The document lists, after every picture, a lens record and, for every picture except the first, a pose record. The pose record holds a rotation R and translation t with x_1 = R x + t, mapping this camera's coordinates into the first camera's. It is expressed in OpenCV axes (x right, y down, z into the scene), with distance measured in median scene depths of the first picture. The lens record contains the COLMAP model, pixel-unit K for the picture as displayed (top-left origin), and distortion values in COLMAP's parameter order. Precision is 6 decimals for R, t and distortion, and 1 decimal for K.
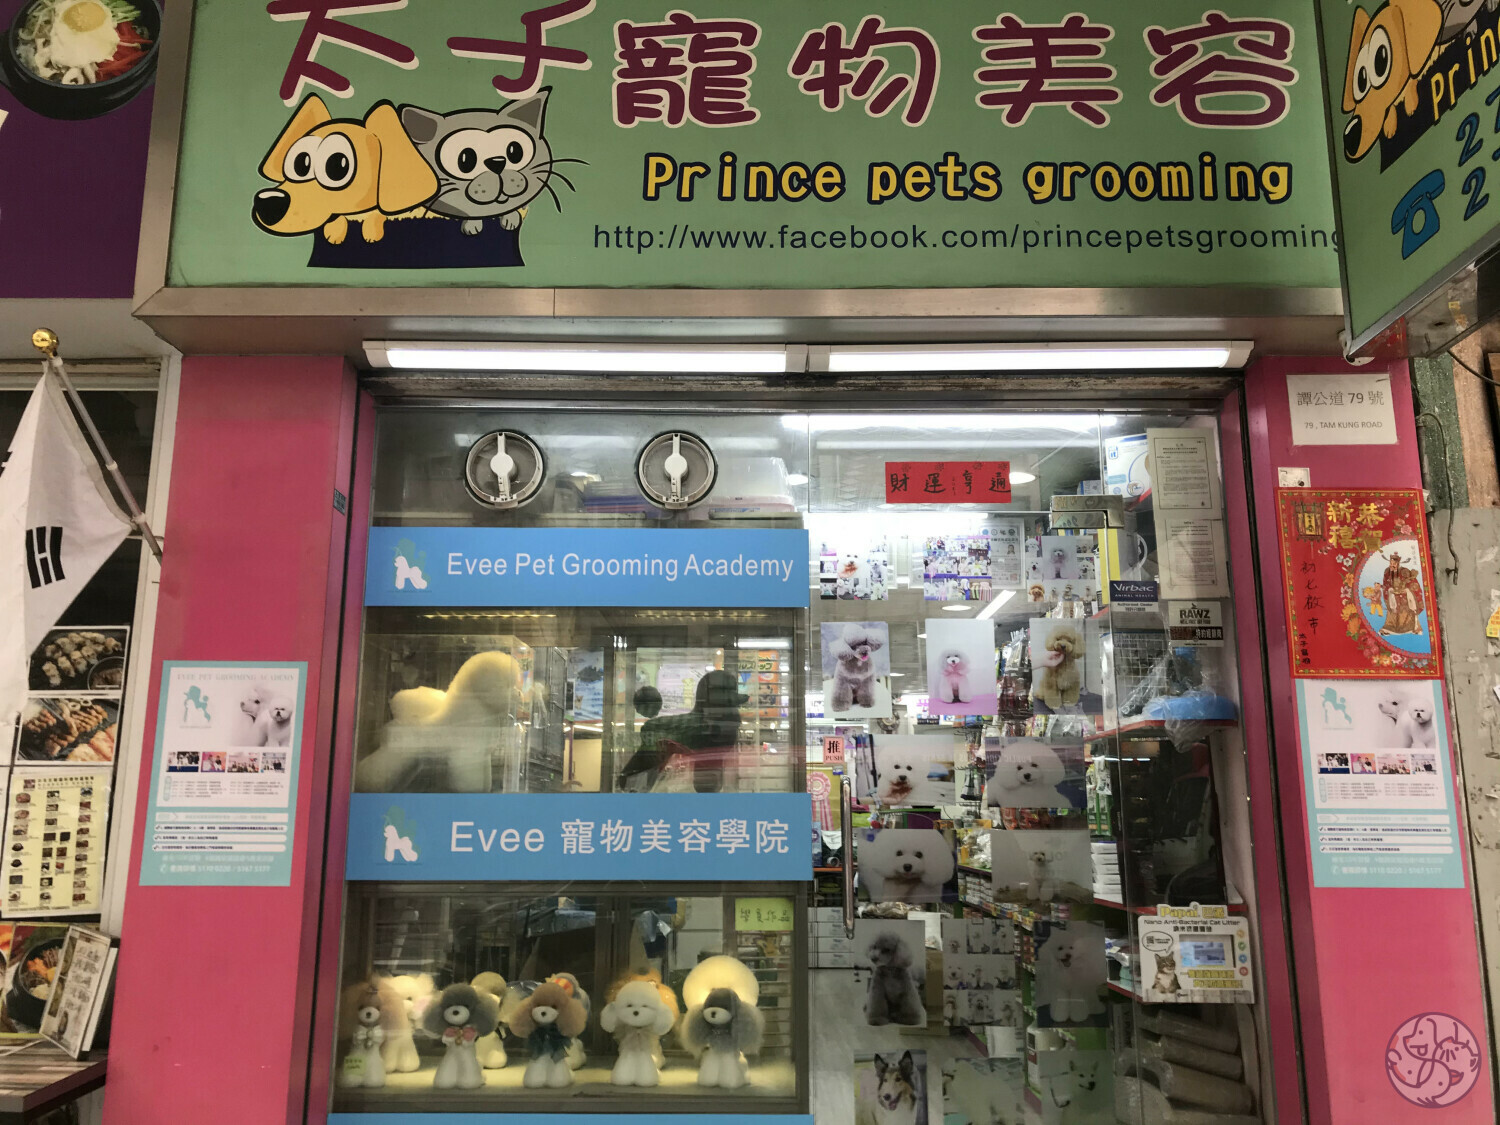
lens RADIAL K [[1244.3, 0, 795.0], [0, 1244.3, 561.4], [0, 0, 1]] dist [0.080105, -0.145715]
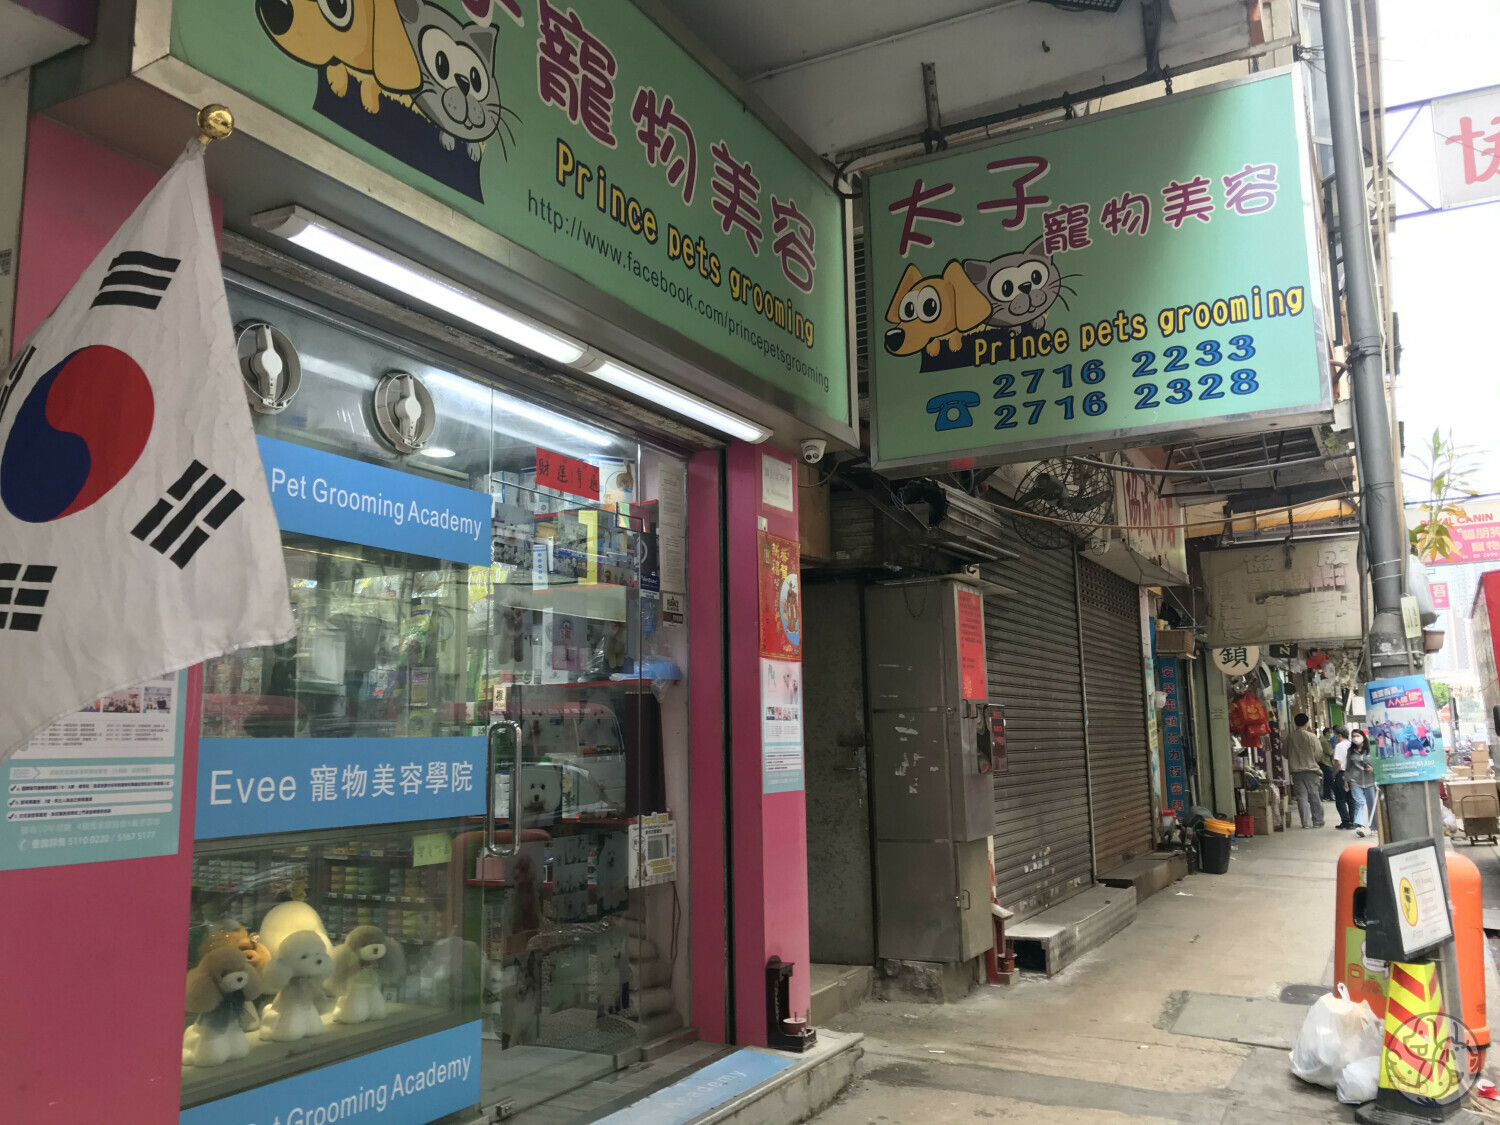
lens RADIAL K [[1231.8, 0, 750.0], [0, 1231.8, 562.5], [0, 0, 1]] dist [0.060746, -0.082562]
pose [[0.468121, 0.118140, 0.875731, -0.917208], [-0.162964, 0.985566, -0.045845, 0.049882], [-0.868507, -0.121251, 0.480617, 0.312123]]
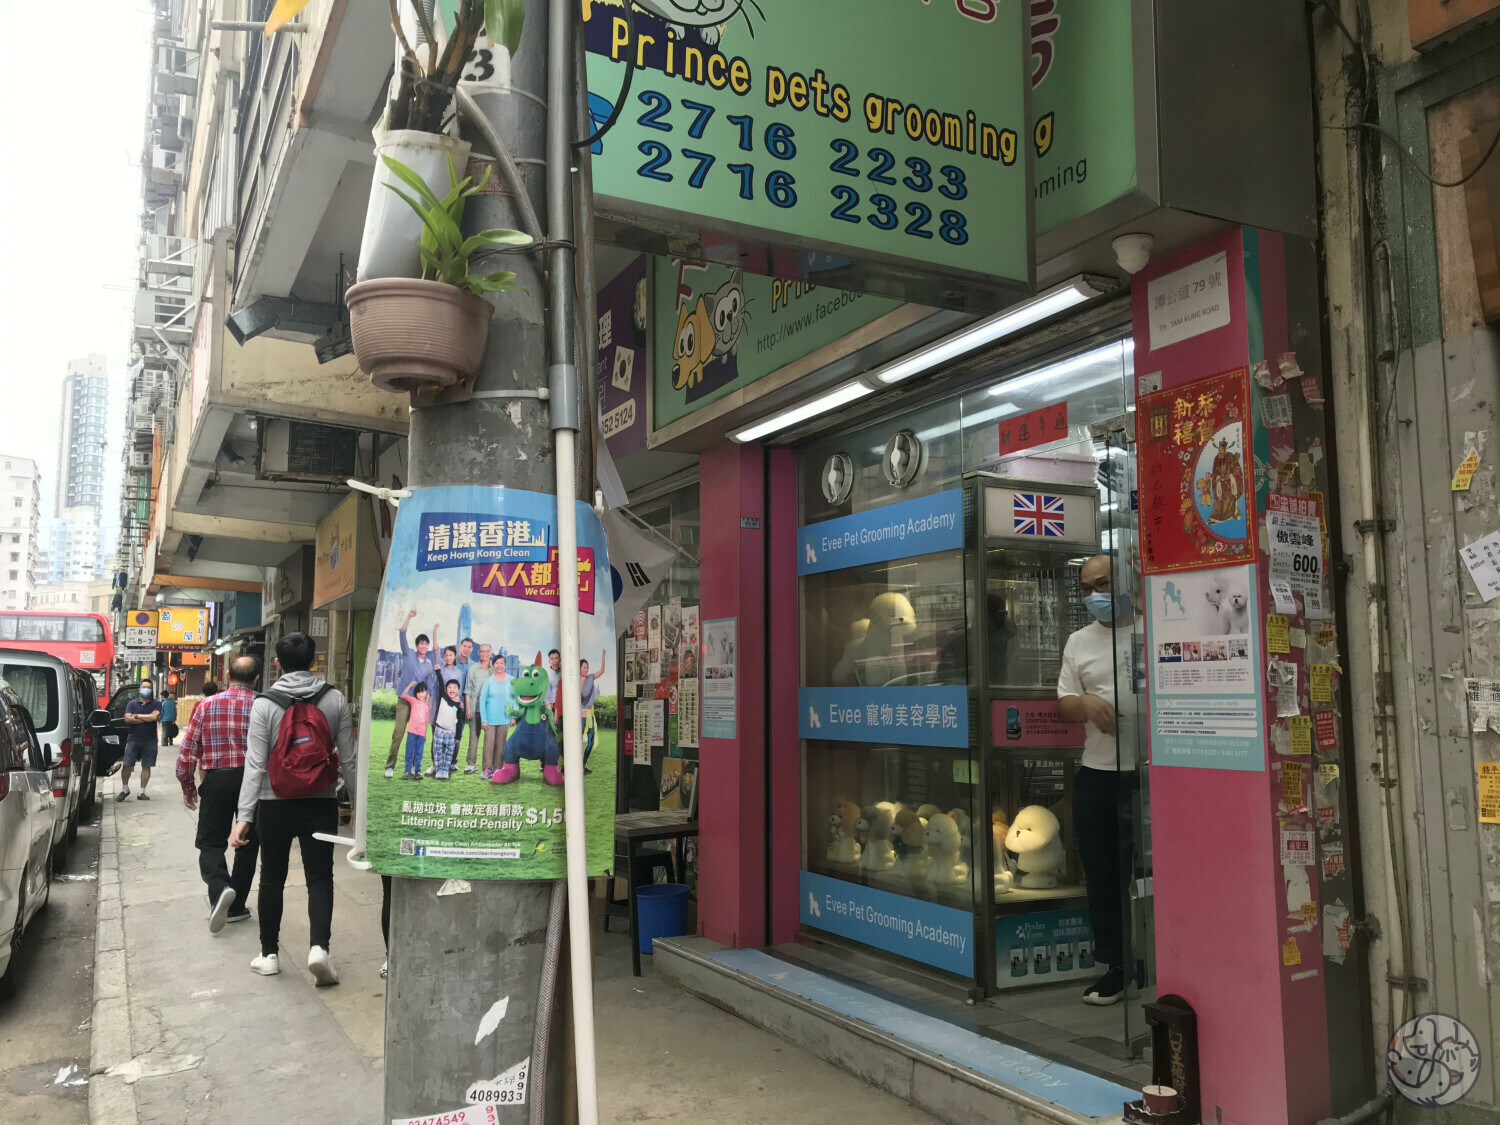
lens RADIAL K [[1230.6, 0, 750.0], [0, 1230.6, 562.5], [0, 0, 1]] dist [0.064790, -0.112821]
pose [[0.455473, -0.101397, -0.884457, 1.184649], [0.188585, 0.981935, -0.015456, 0.034166], [0.870046, -0.159755, 0.466367, 0.208188]]
